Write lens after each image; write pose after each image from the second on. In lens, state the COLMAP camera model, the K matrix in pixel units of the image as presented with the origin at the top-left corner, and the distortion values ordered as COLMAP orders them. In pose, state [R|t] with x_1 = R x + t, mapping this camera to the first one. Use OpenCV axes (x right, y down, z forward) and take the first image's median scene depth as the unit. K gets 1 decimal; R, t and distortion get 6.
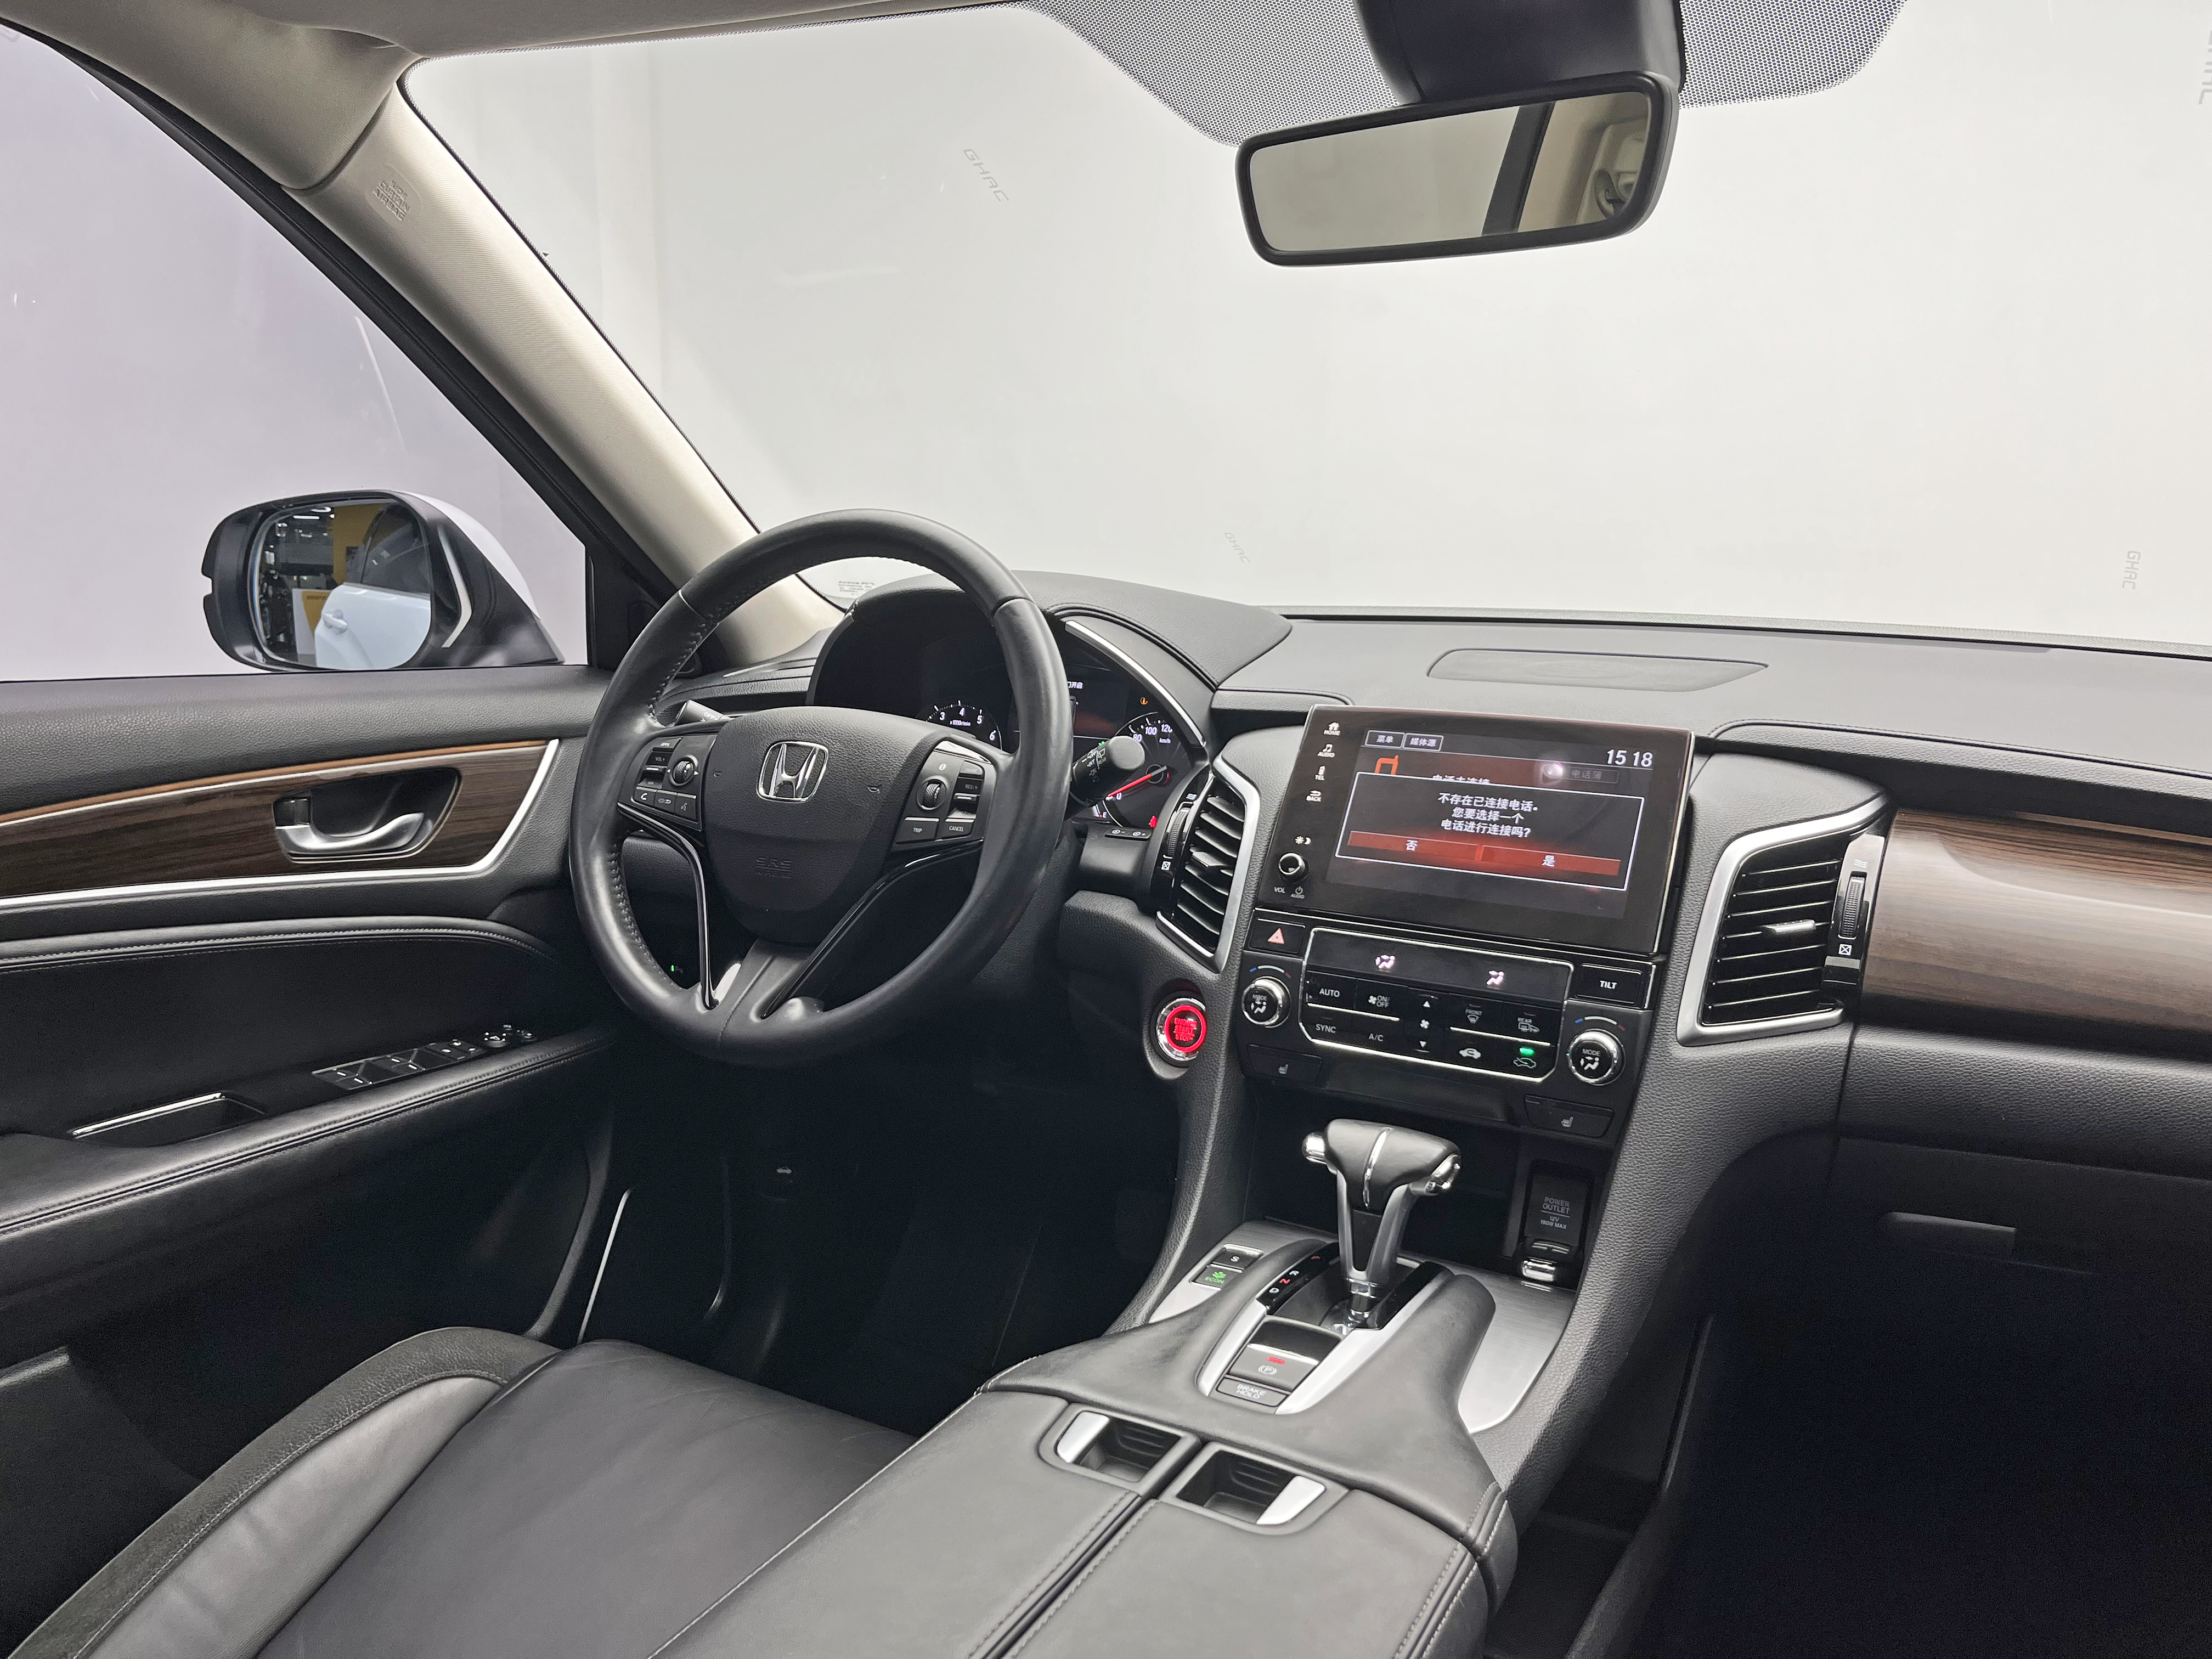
lens RADIAL K [[1692.8, 0, 1108.0], [0, 1692.8, 828.2], [0, 0, 1]] dist [0.056797, -0.089966]
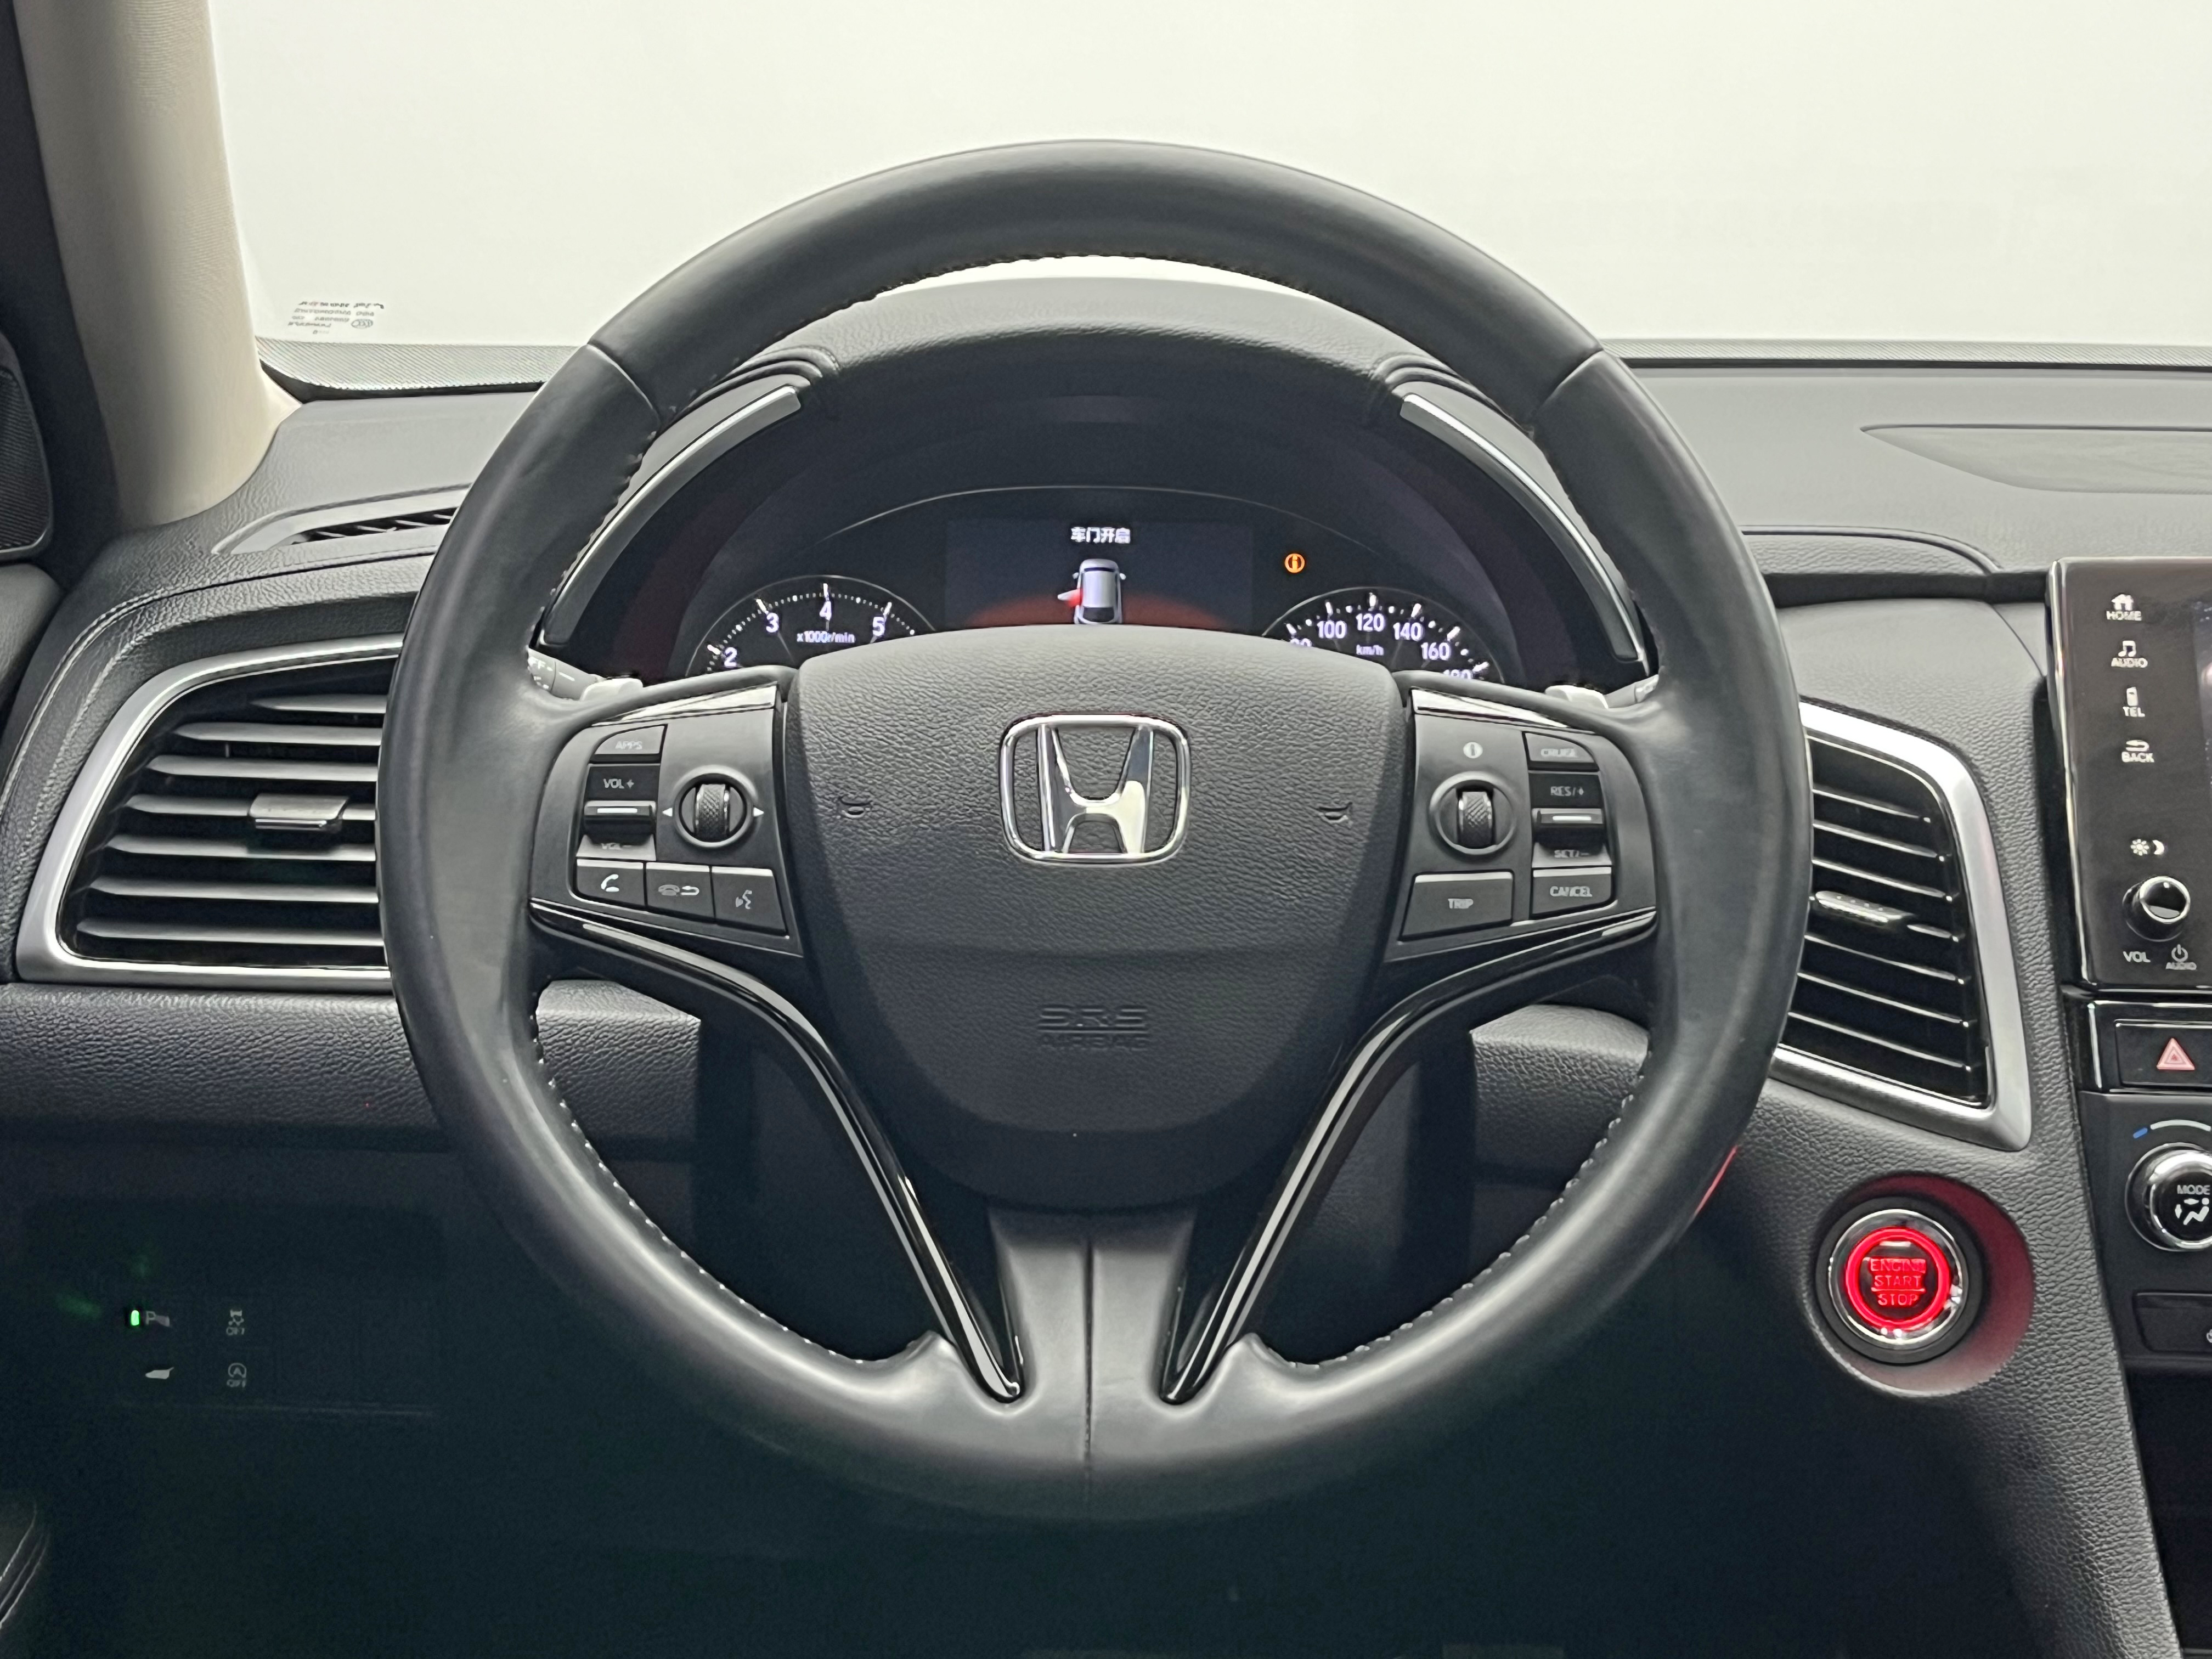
lens RADIAL K [[3467.0, 0, 1108.0], [0, 3467.0, 808.9], [0, 0, 1]] dist [0.120562, 0.000000]
pose [[0.875021, -0.084079, 0.476728, -0.628752], [0.077285, 0.996433, 0.033883, -0.061375], [-0.477876, 0.007196, 0.878398, 0.289993]]
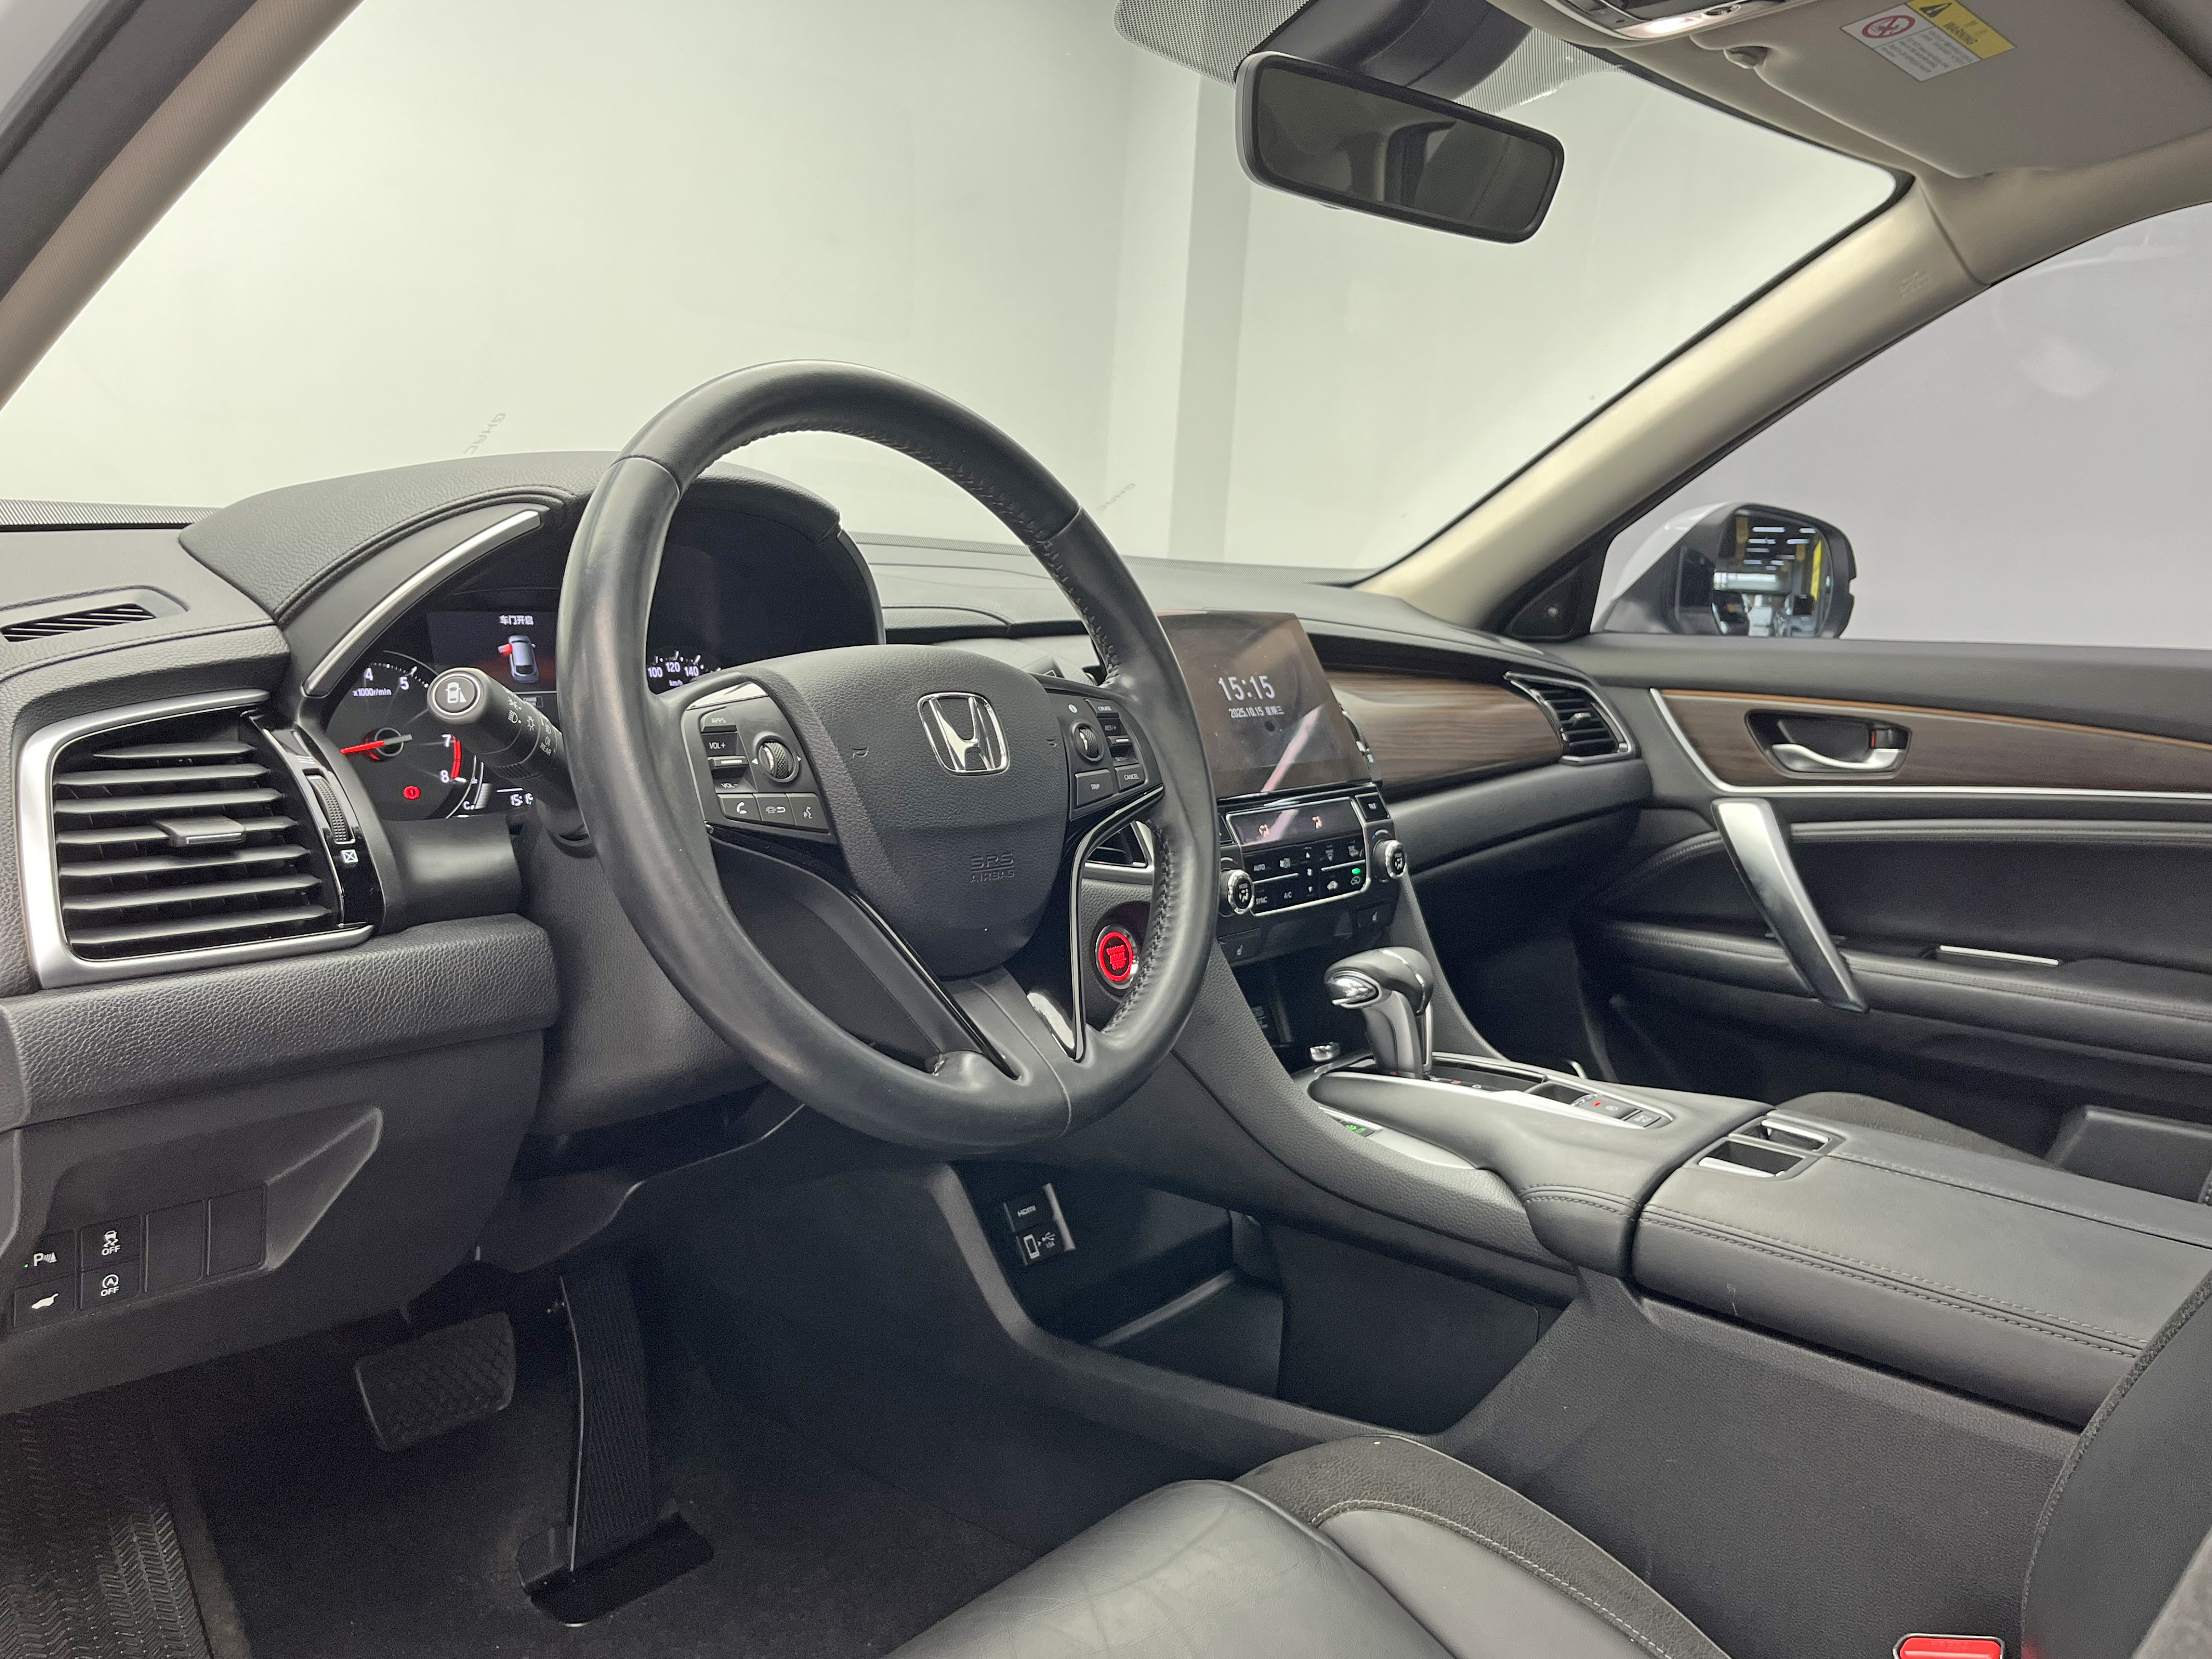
lens RADIAL K [[1766.5, 0, 1139.6], [0, 1766.5, 818.1], [0, 0, 1]] dist [0.011289, 0.001499]
pose [[0.155860, -0.153034, 0.975853, -0.977566], [0.129535, 0.982561, 0.133397, -0.094936], [-0.979249, 0.105616, 0.172965, 0.871298]]
